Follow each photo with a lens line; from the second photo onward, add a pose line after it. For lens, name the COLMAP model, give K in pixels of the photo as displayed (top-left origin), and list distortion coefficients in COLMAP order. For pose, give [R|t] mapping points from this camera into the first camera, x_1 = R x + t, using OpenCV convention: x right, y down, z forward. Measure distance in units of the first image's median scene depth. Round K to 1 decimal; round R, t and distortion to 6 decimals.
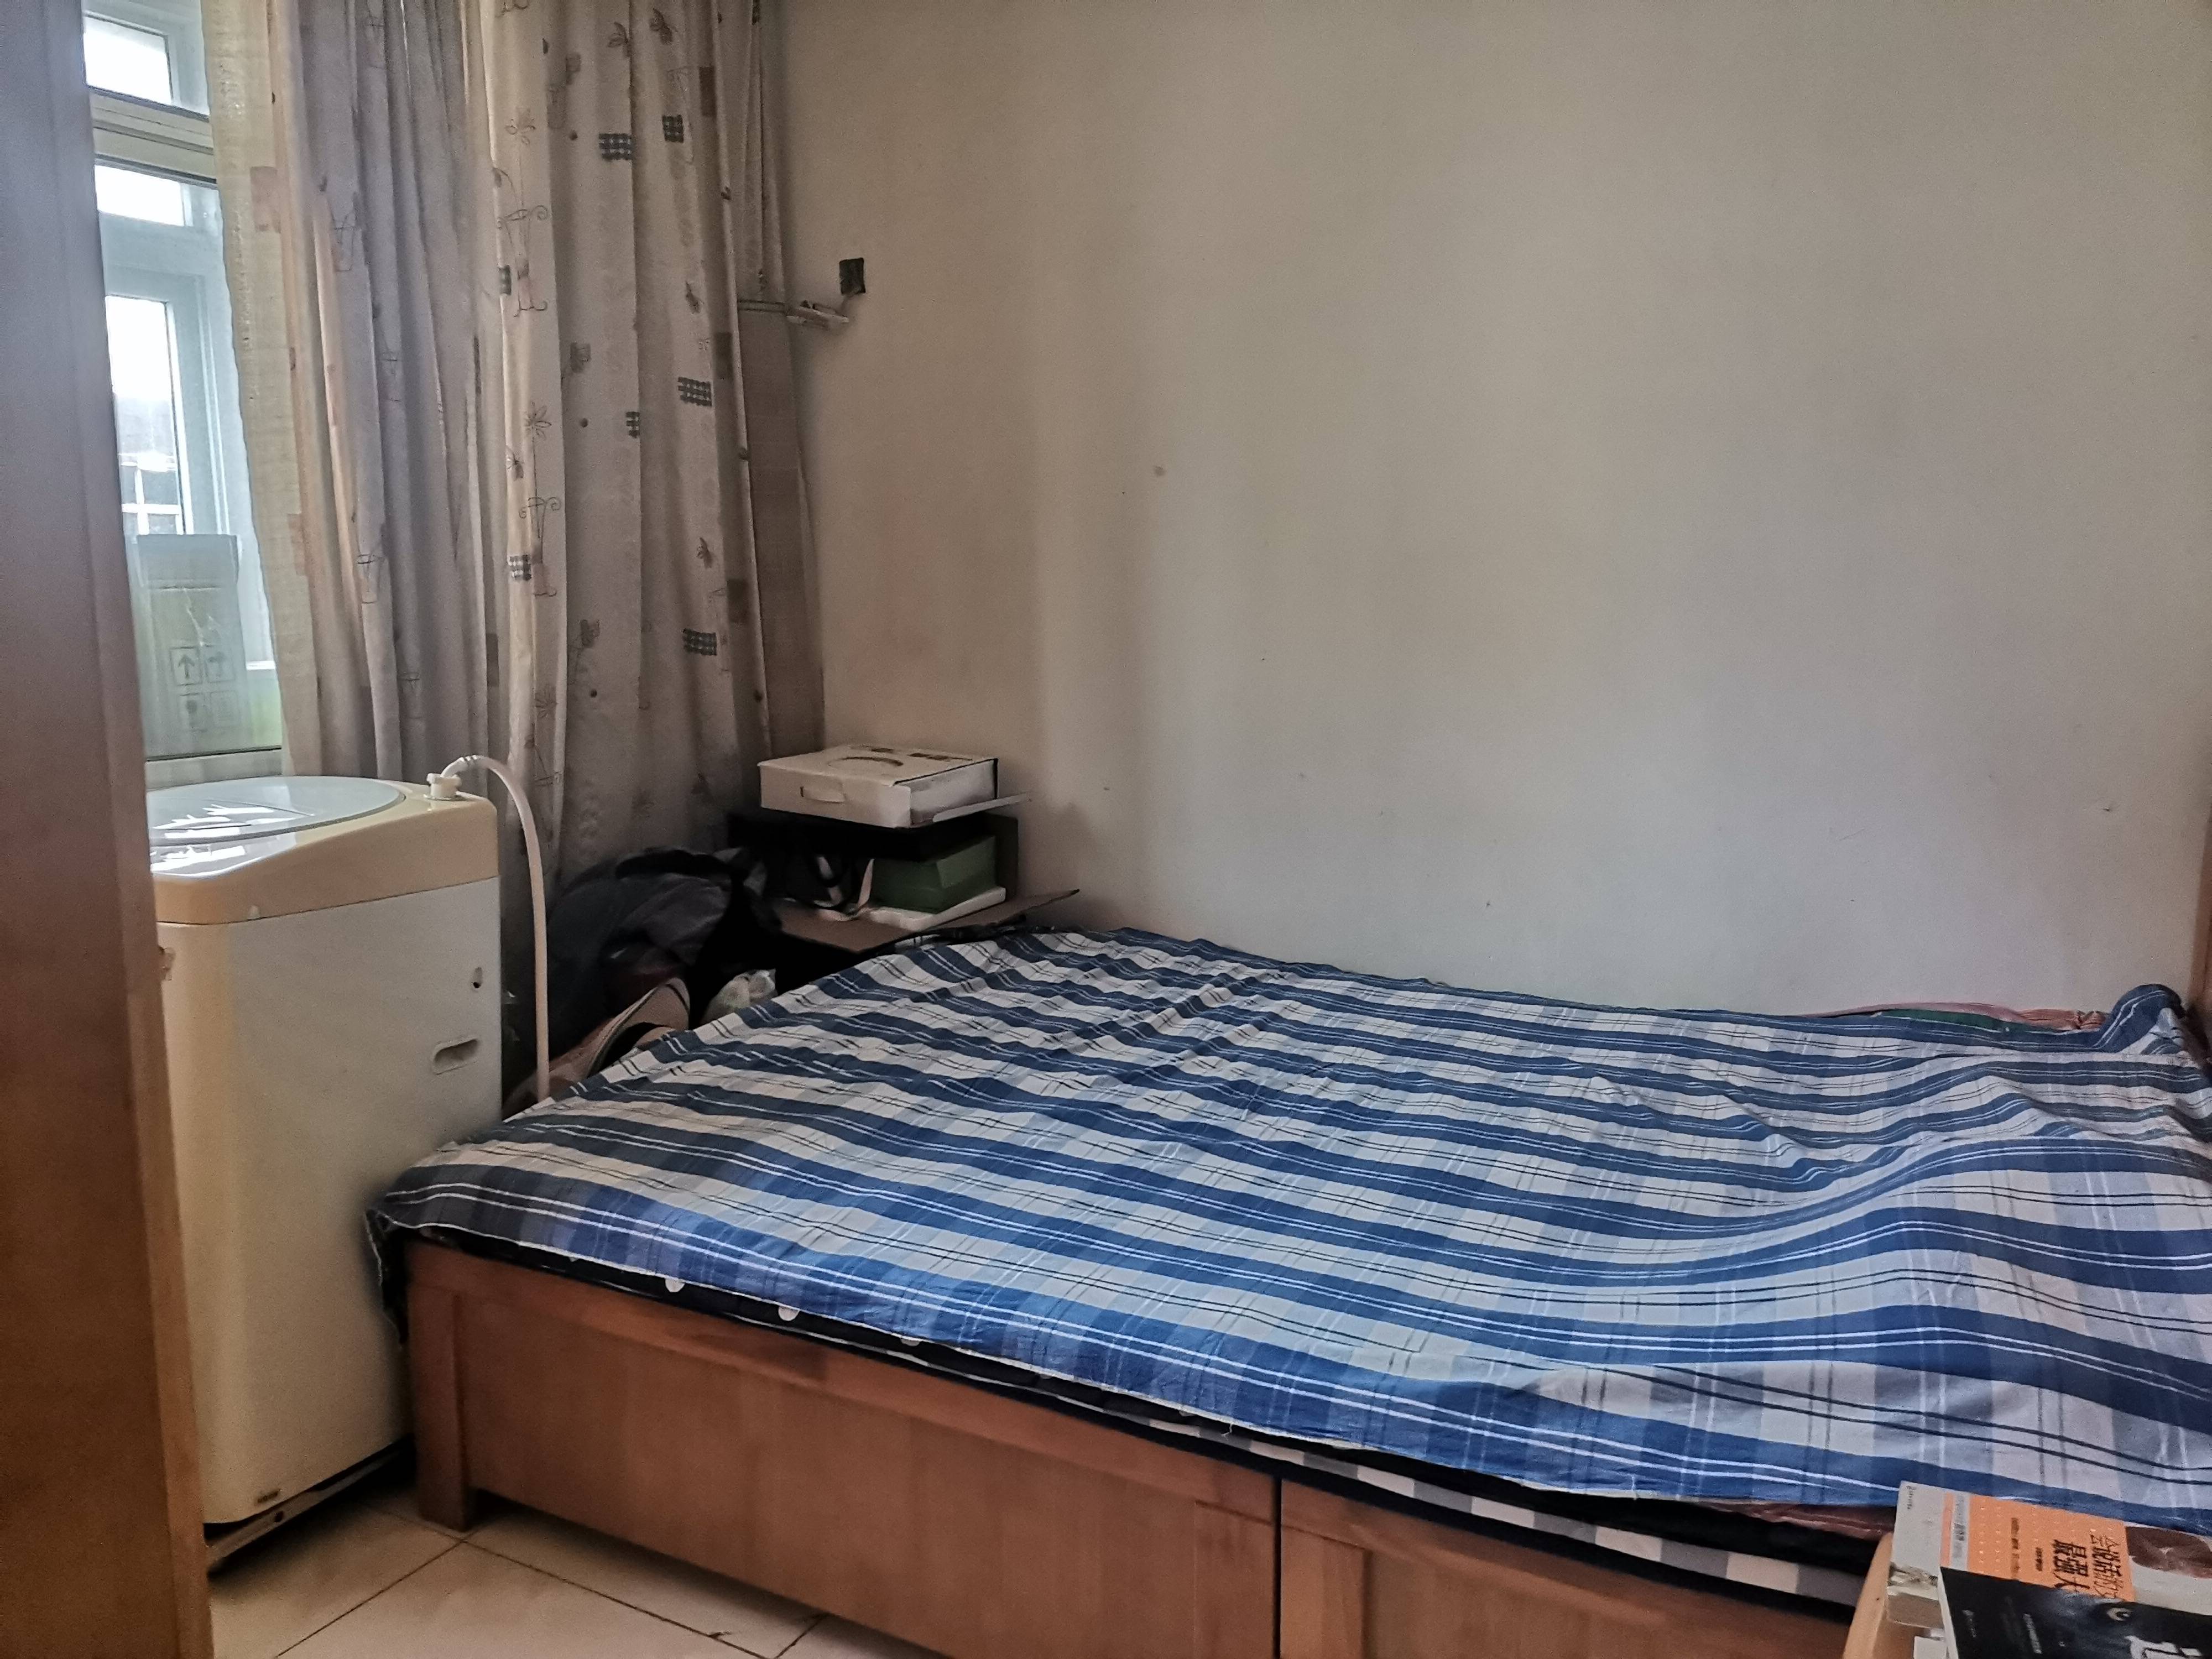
lens RADIAL K [[1645.5, 0, 1107.5], [0, 1645.5, 827.0], [0, 0, 1]] dist [0.115347, -0.149664]
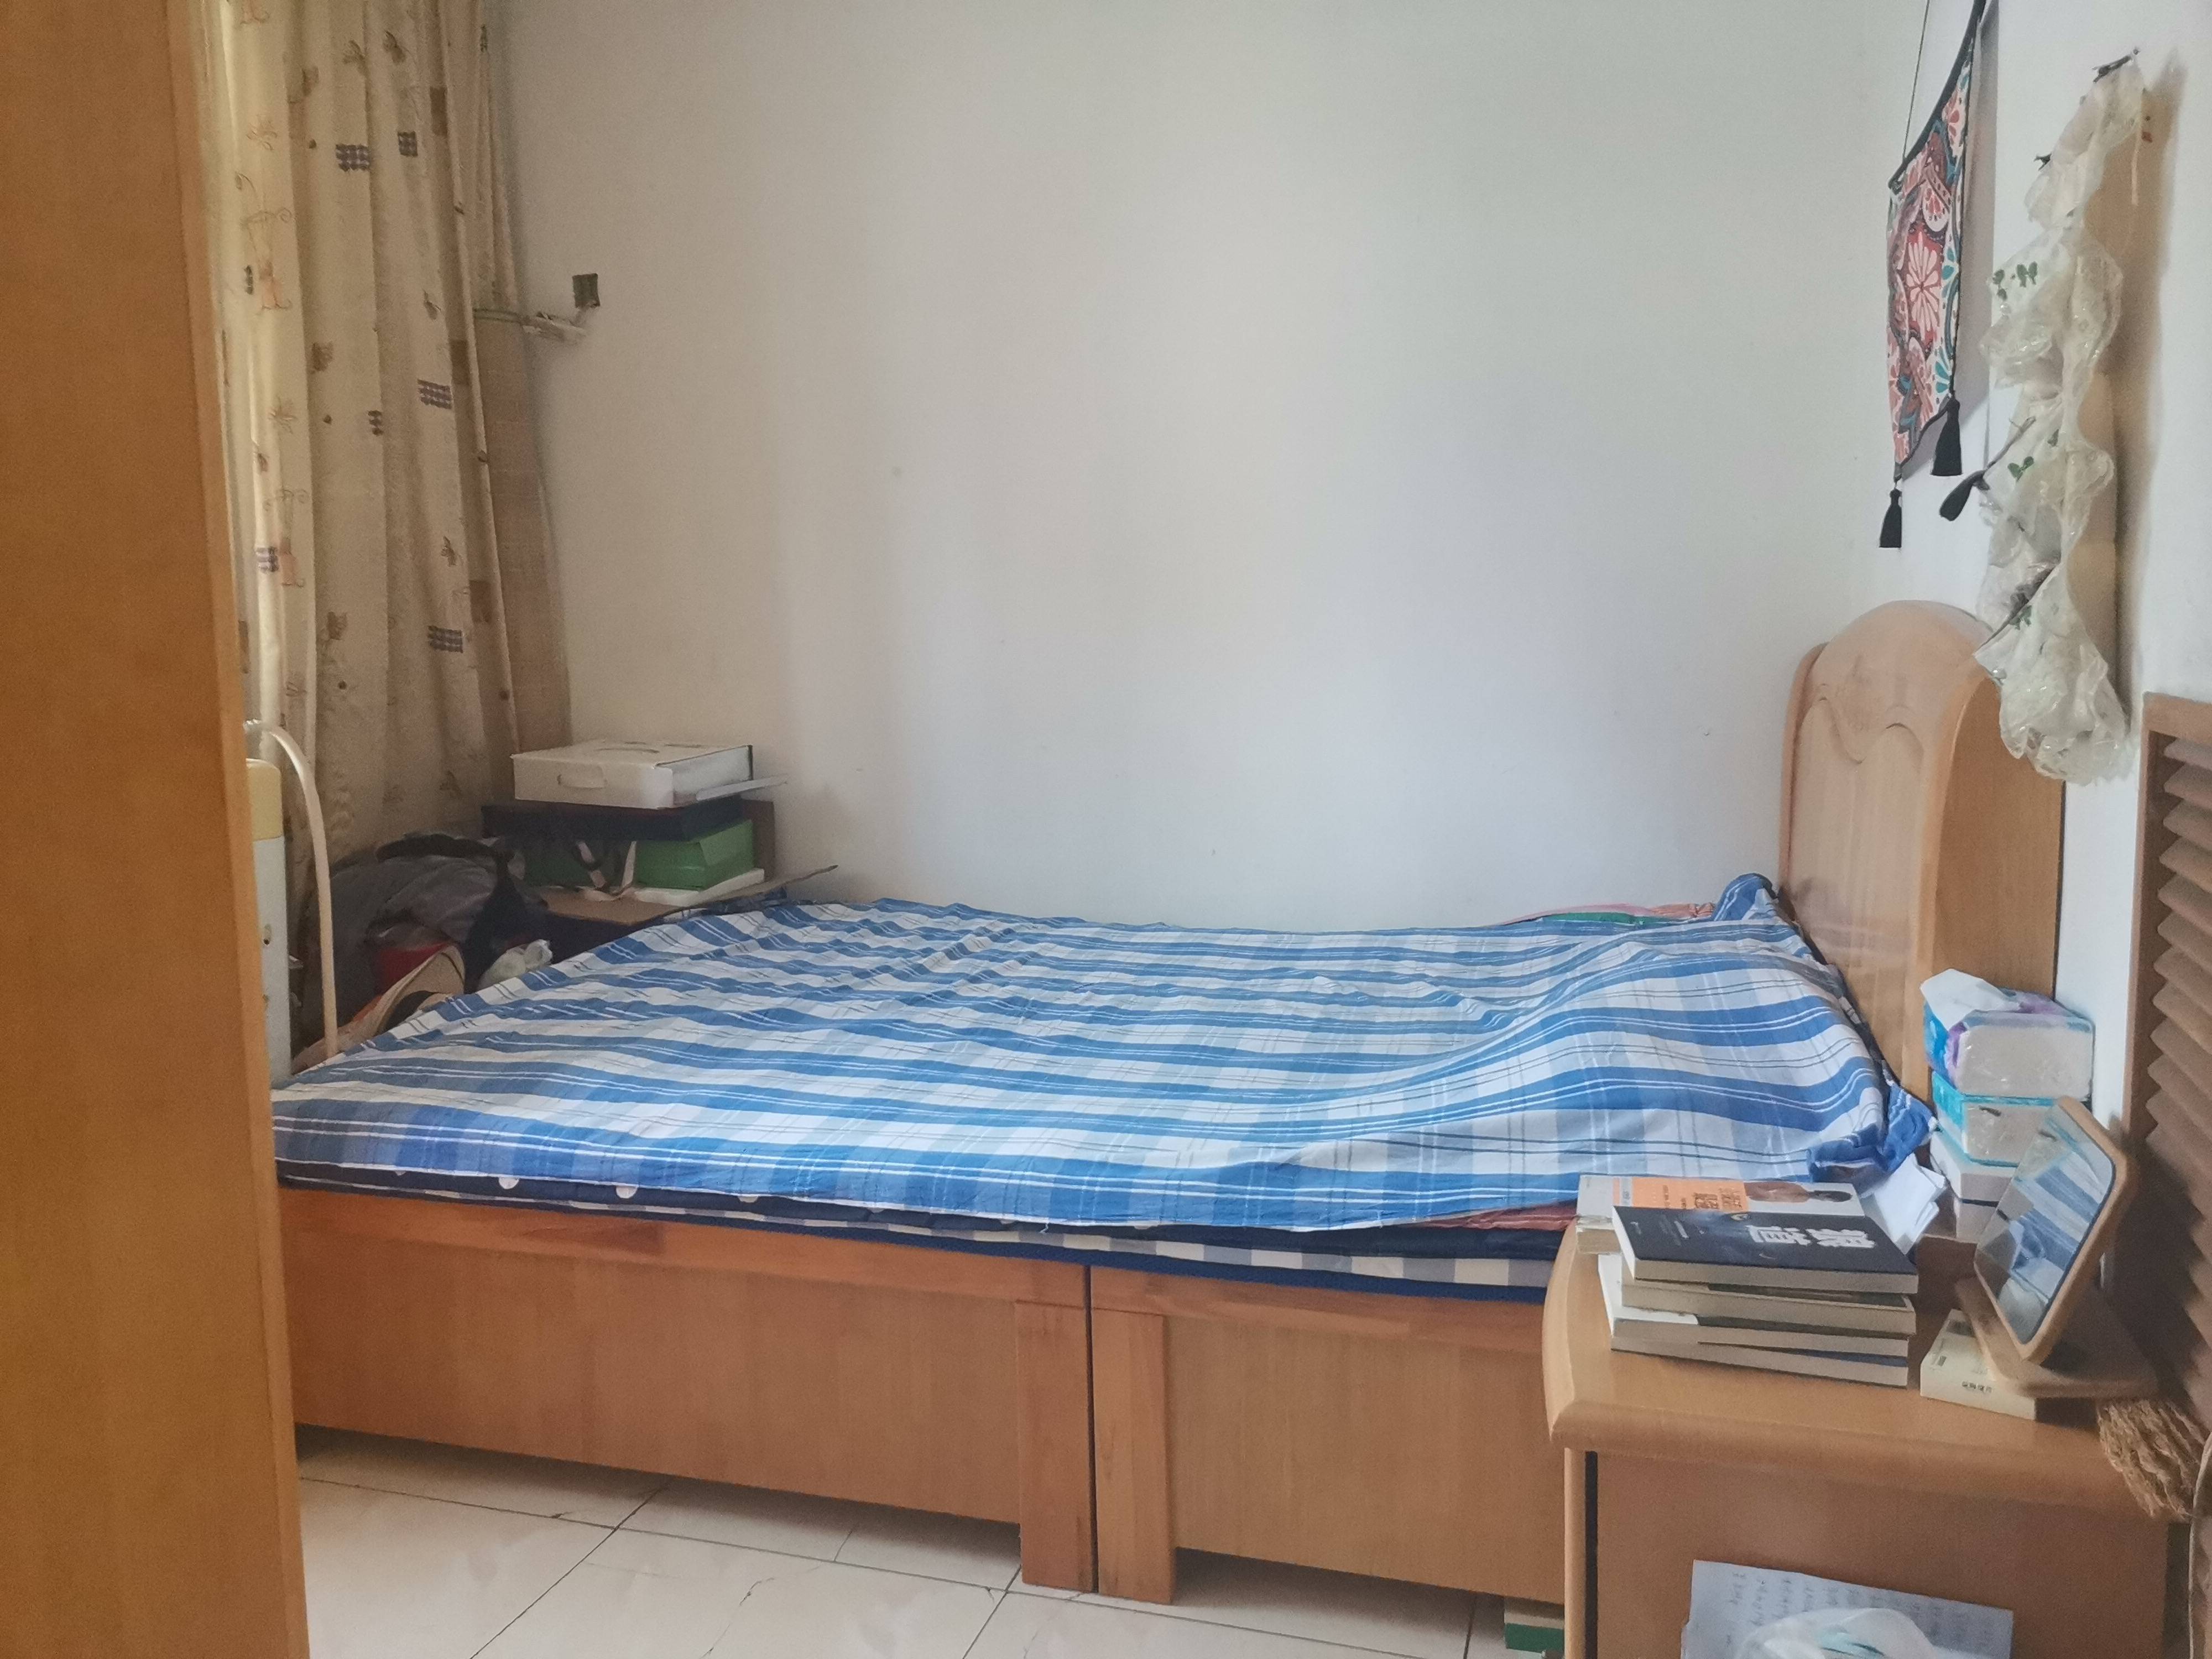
lens RADIAL K [[1672.6, 0, 1113.6], [0, 1672.6, 823.8], [0, 0, 1]] dist [0.102400, -0.117520]
pose [[0.980816, -0.041171, 0.190536, -0.064964], [0.050875, 0.997630, -0.046317, 0.096888], [-0.188178, 0.055122, 0.980587, -0.122932]]
